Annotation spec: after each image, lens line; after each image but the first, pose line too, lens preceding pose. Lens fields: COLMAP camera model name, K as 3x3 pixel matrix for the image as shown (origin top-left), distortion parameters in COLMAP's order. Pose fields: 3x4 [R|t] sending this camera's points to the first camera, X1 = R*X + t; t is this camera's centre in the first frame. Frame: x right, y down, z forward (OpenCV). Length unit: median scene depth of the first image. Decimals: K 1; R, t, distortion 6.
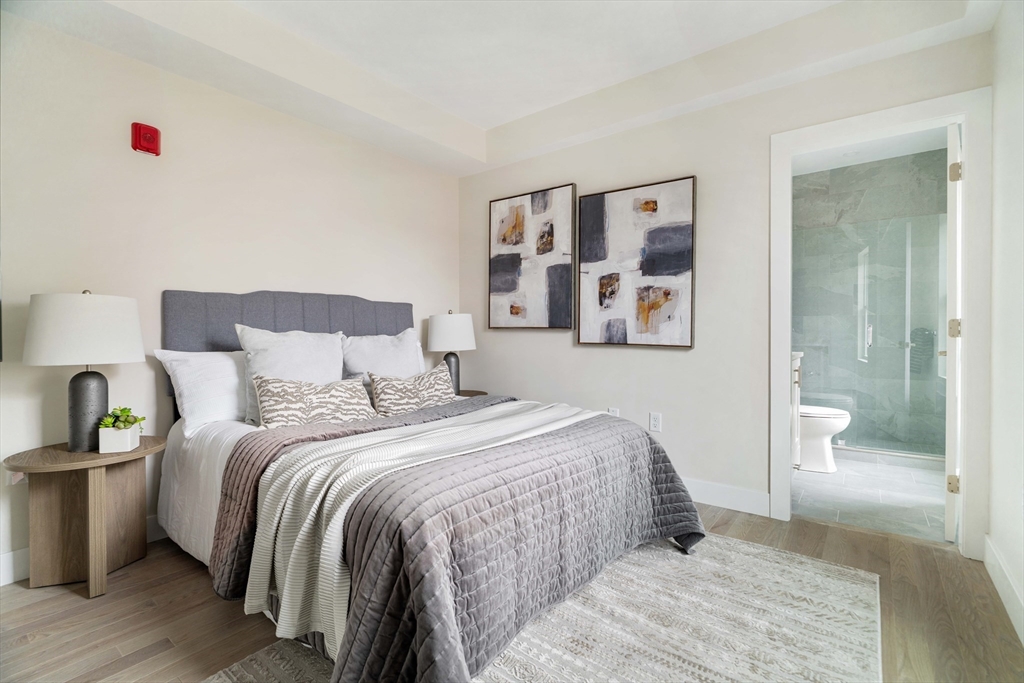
lens RADIAL K [[462.5, 0, 526.9], [0, 462.5, 338.1], [0, 0, 1]] dist [0.000260, 0.000090]
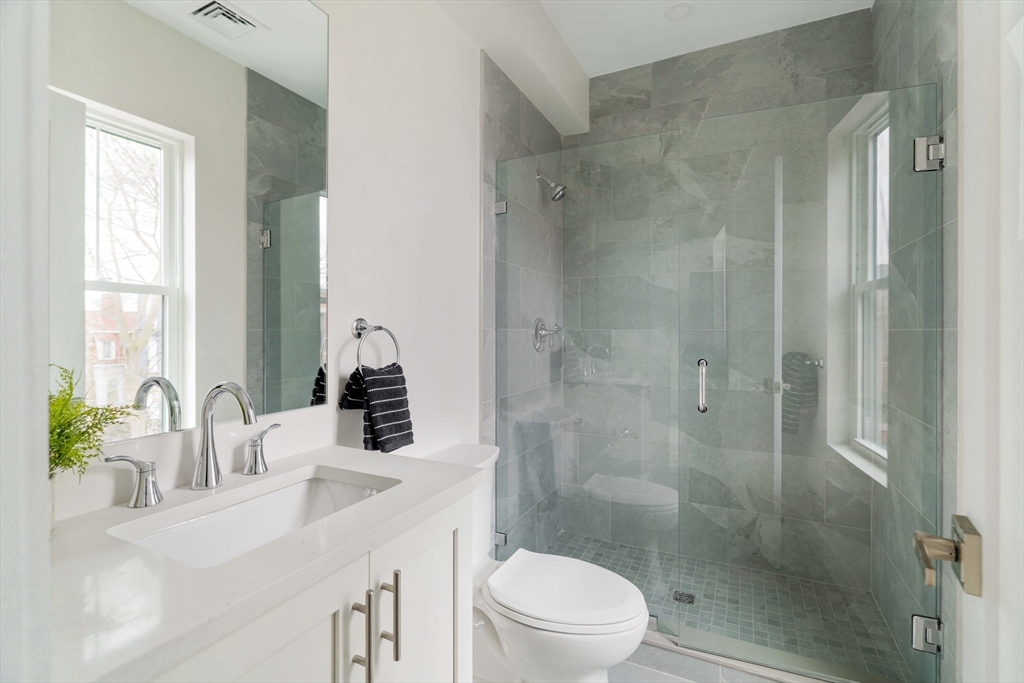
lens RADIAL K [[462.5, 0, 526.9], [0, 462.5, 338.1], [0, 0, 1]] dist [0.000260, 0.000090]
pose [[0.980710, -0.000765, 0.195465, 0.422576], [0.001743, 0.999987, -0.004832, -0.037411], [-0.195459, 0.005080, 0.980699, 0.518150]]
